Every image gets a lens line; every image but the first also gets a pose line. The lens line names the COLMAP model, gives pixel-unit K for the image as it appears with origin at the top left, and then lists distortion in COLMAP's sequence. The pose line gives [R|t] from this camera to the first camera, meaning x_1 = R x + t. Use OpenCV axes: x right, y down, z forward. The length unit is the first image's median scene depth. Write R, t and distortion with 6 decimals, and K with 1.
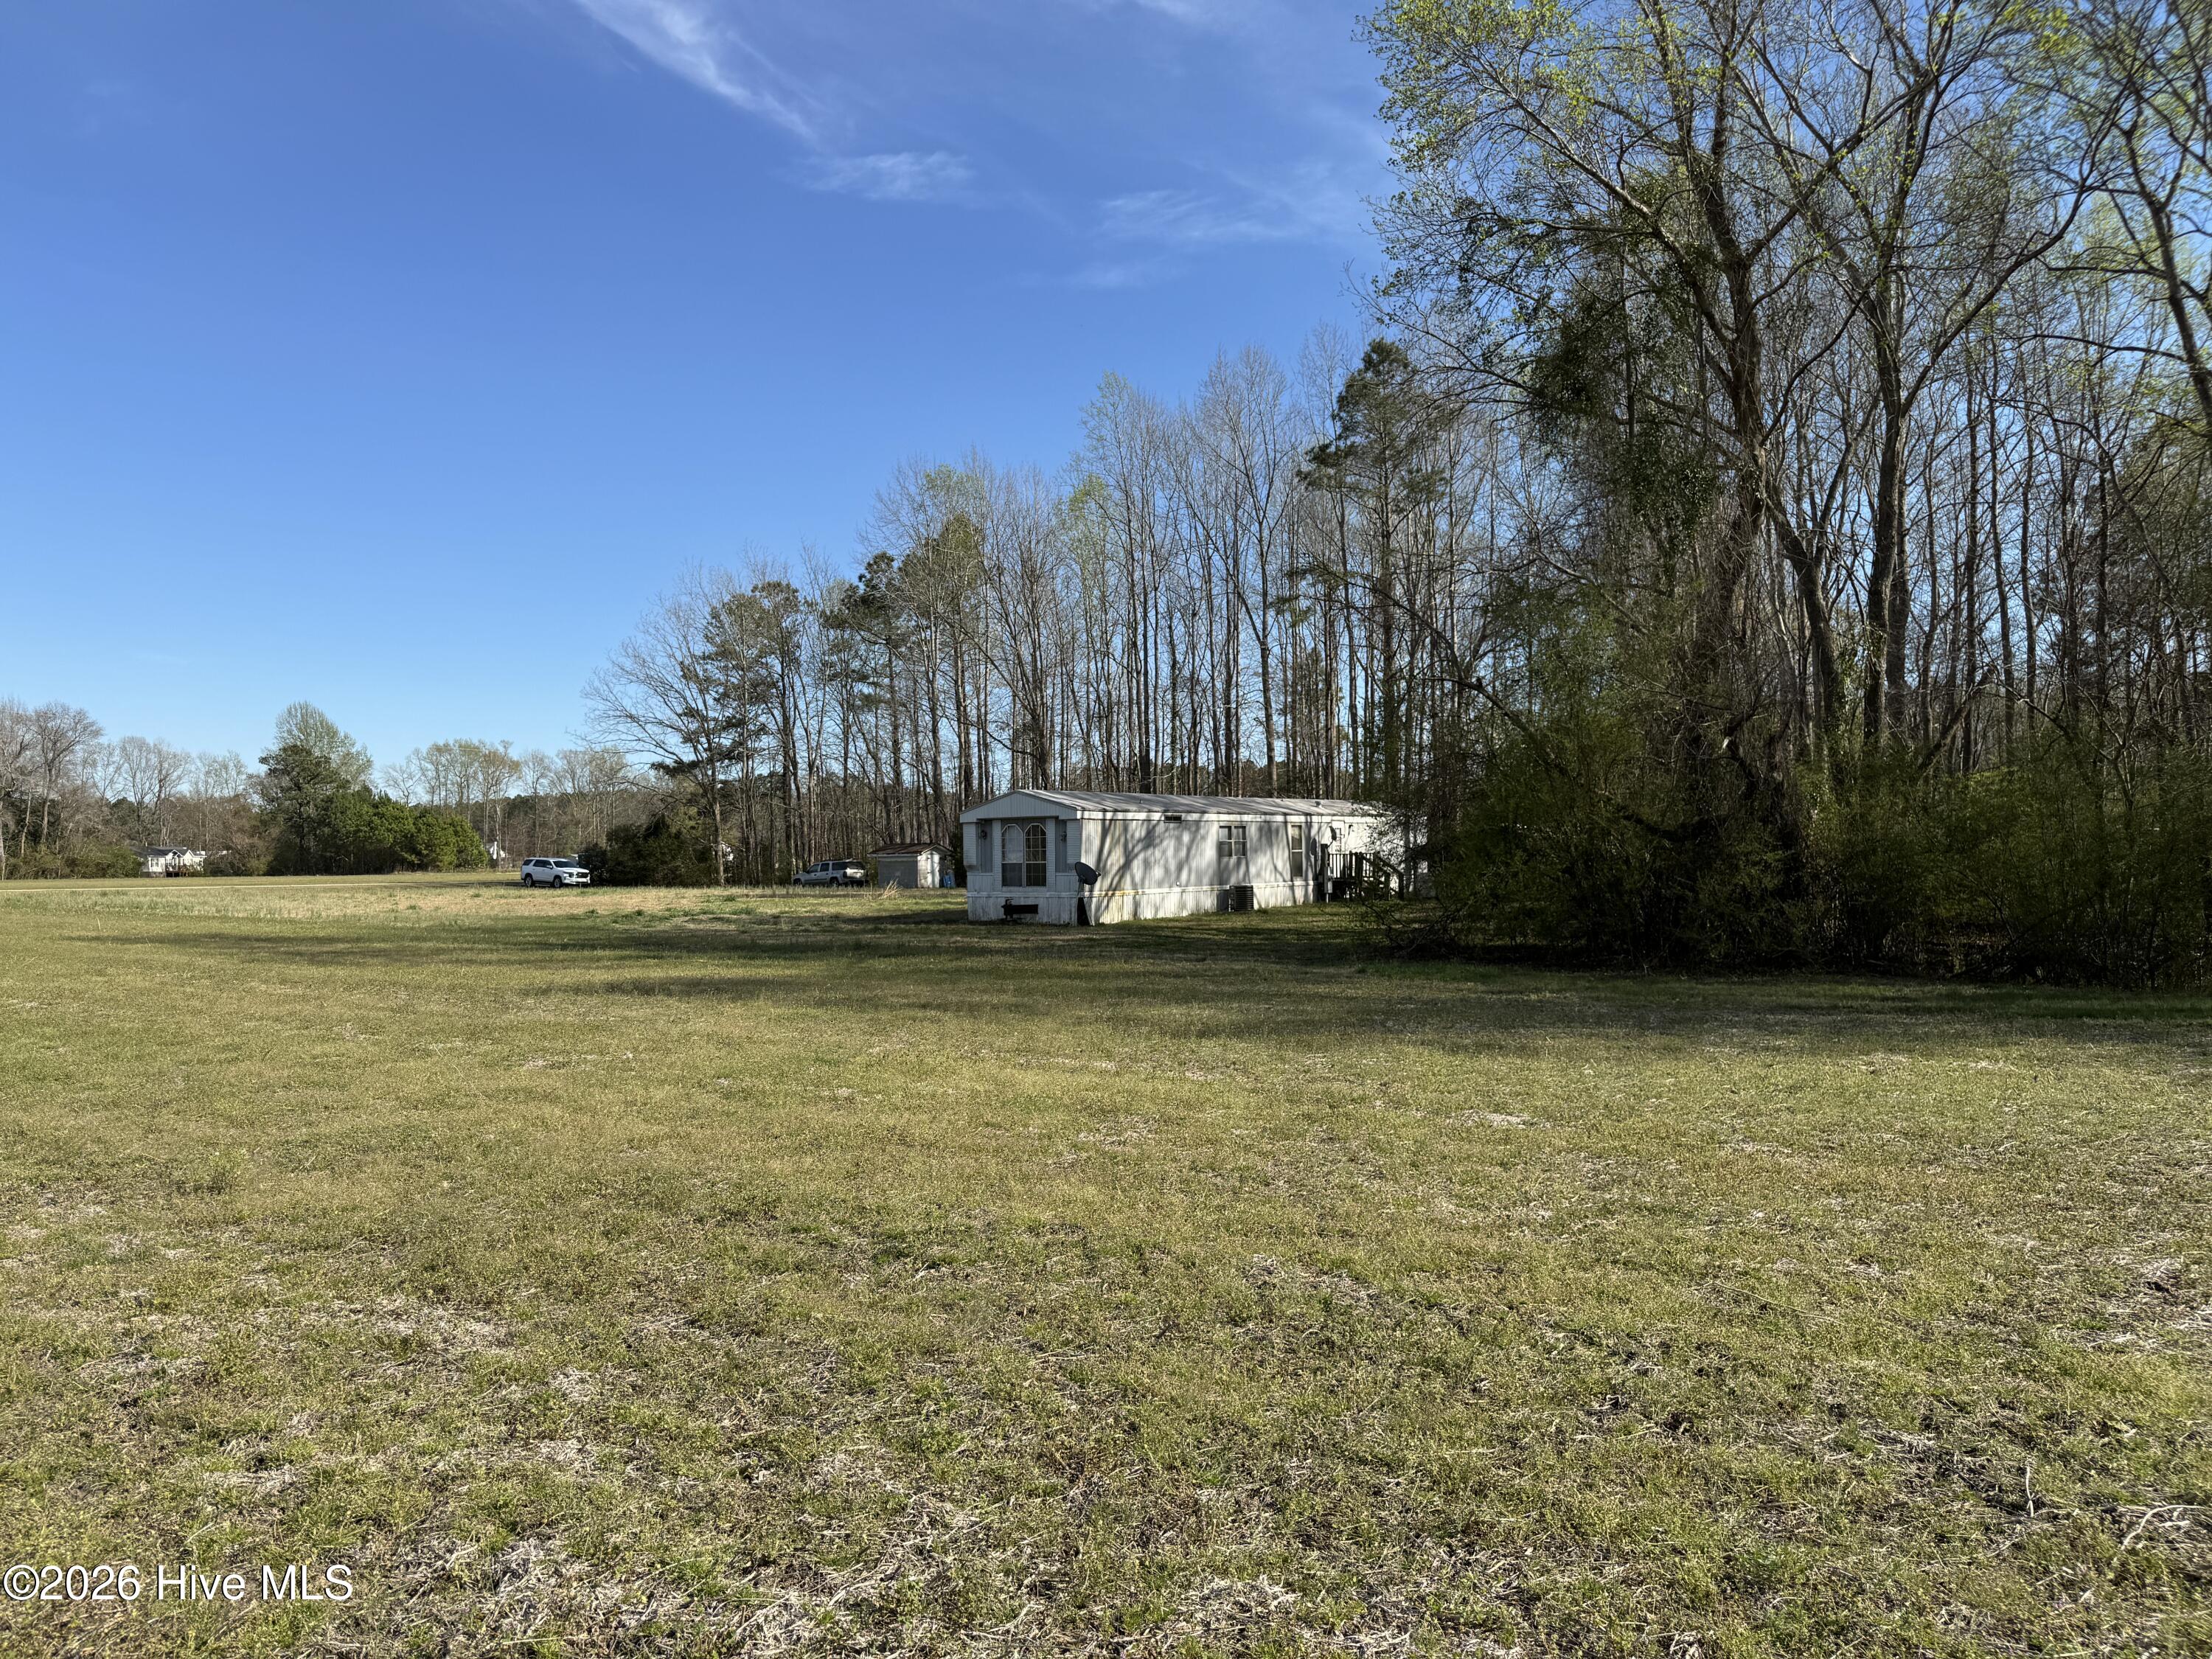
lens RADIAL K [[1552.5, 0, 1102.0], [0, 1552.5, 835.6], [0, 0, 1]] dist [0.035674, -0.033983]
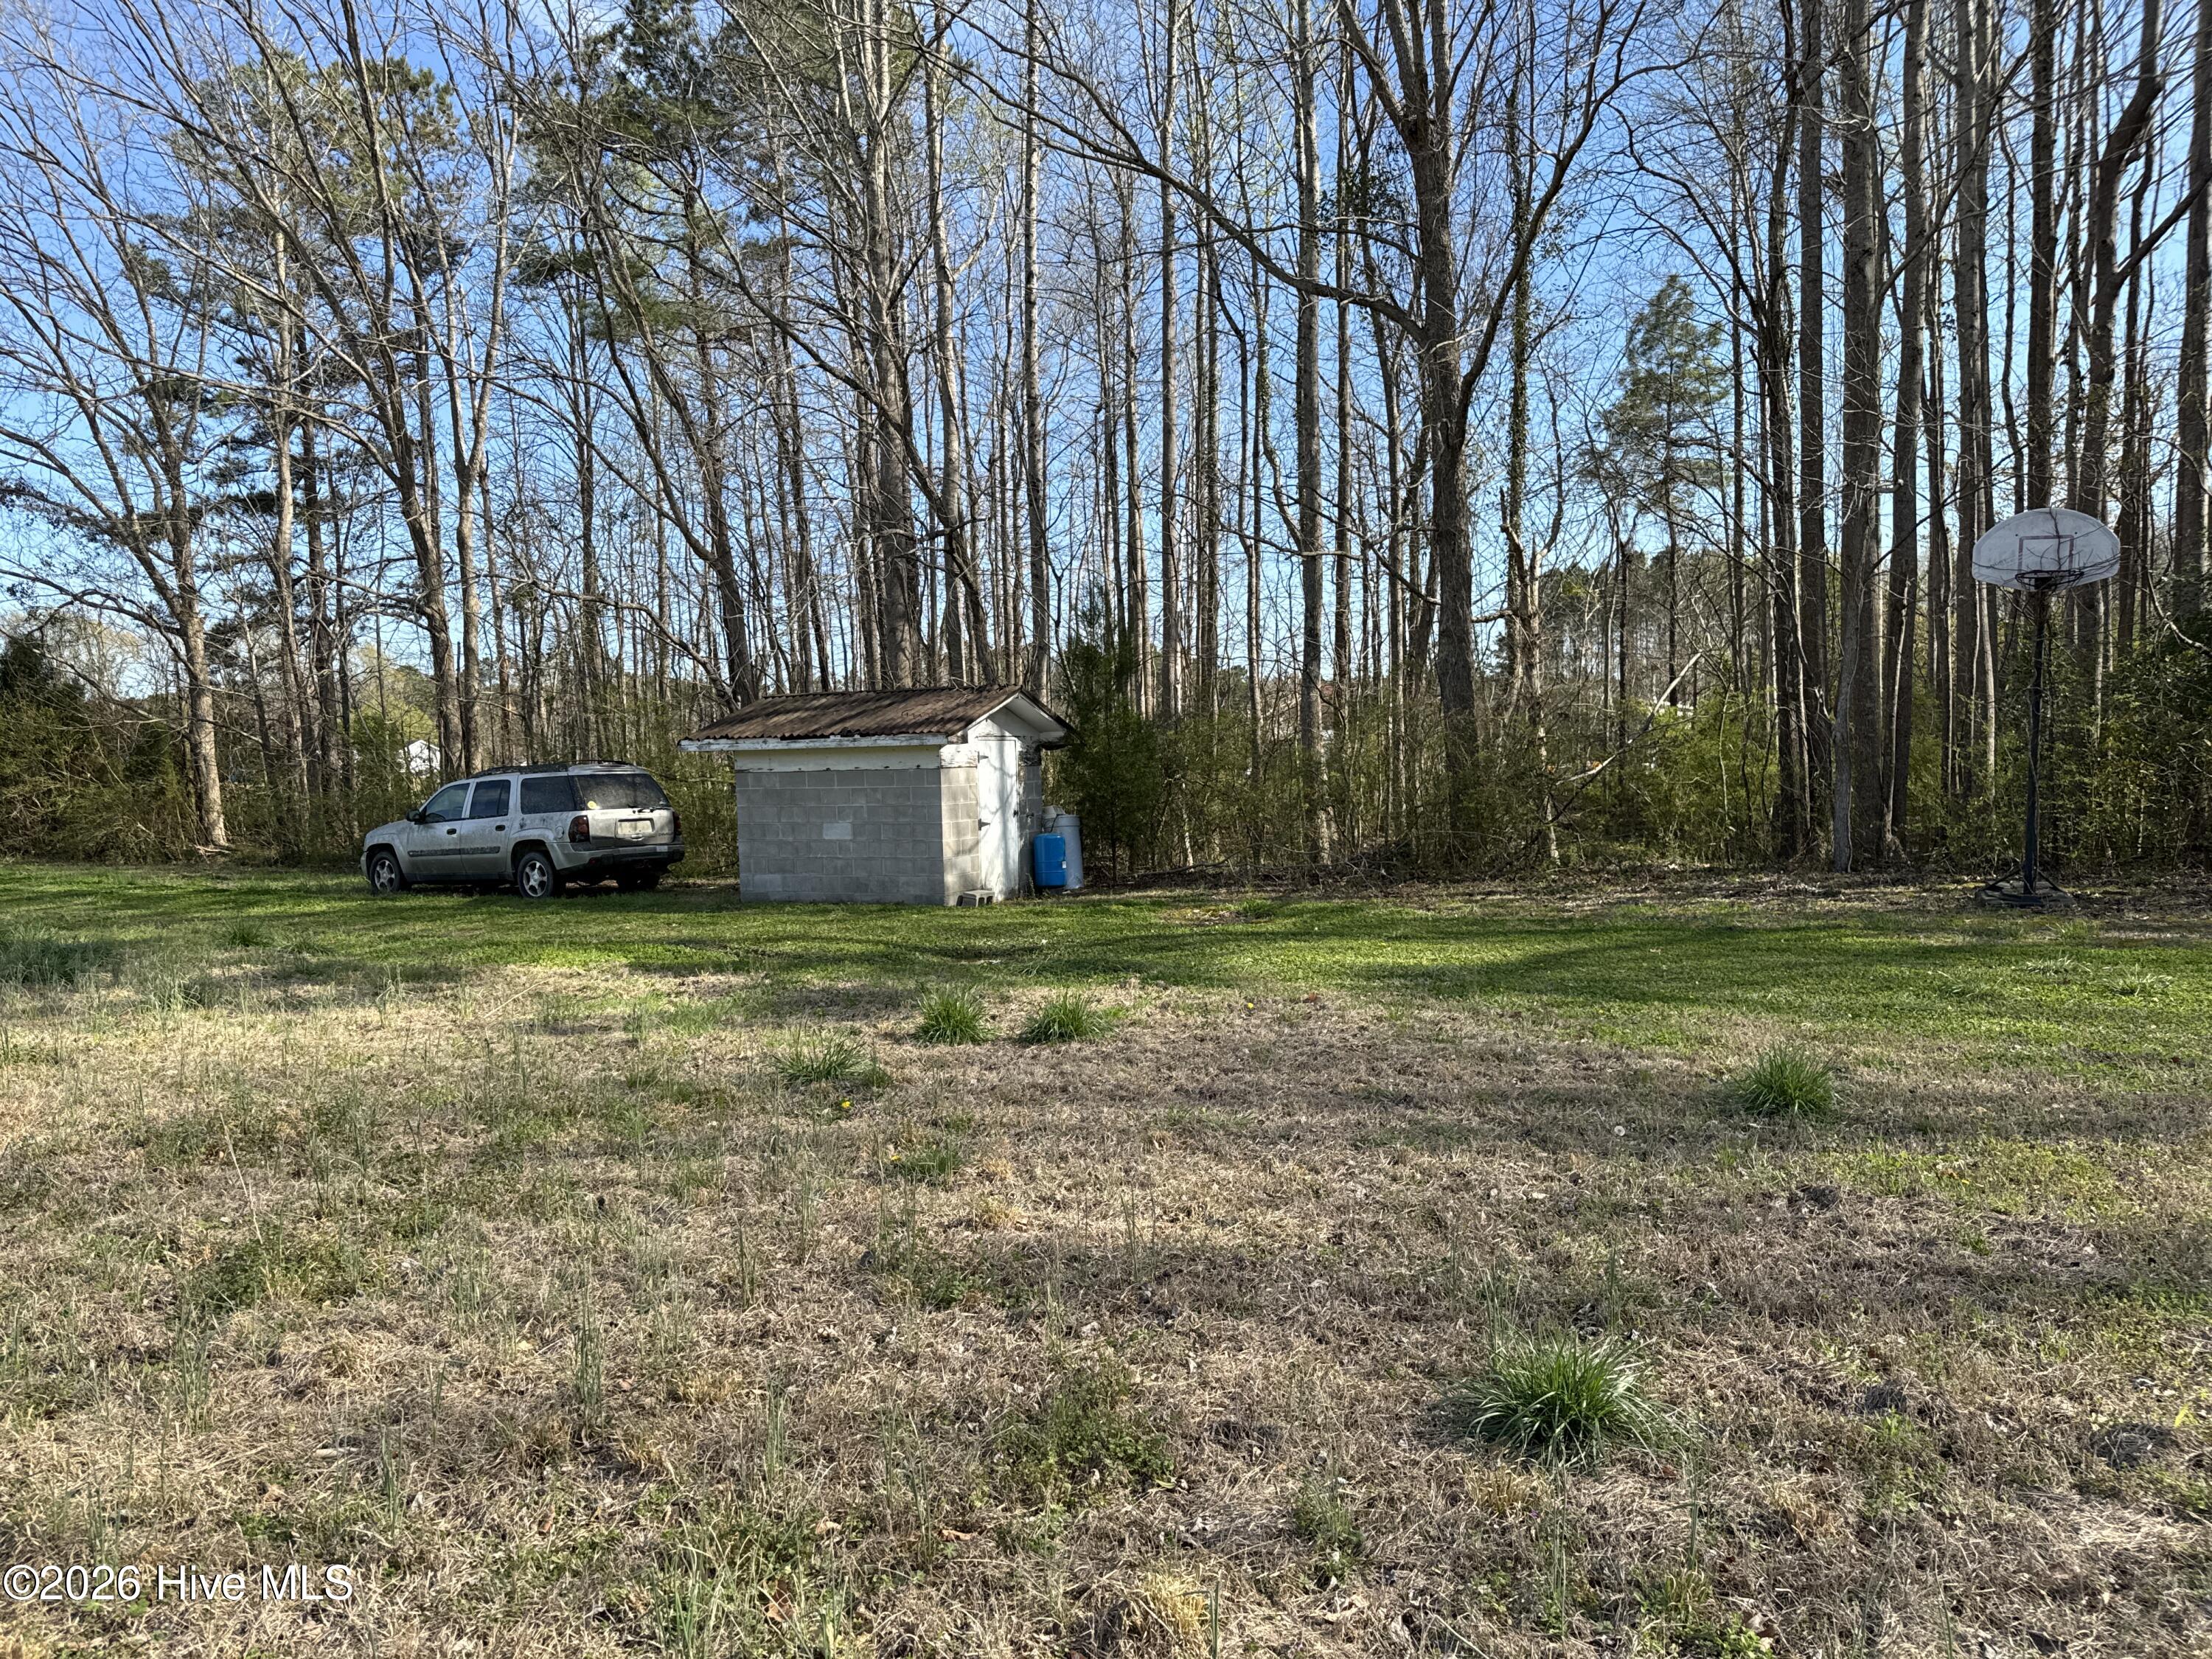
lens RADIAL K [[1552.5, 0, 1106.4], [0, 1552.5, 832.2], [0, 0, 1]] dist [0.035674, -0.033983]
pose [[0.989711, -0.028581, 0.140197, -0.120367], [0.018579, 0.997221, 0.072141, 0.010244], [-0.141869, -0.068795, 0.987492, 0.758841]]
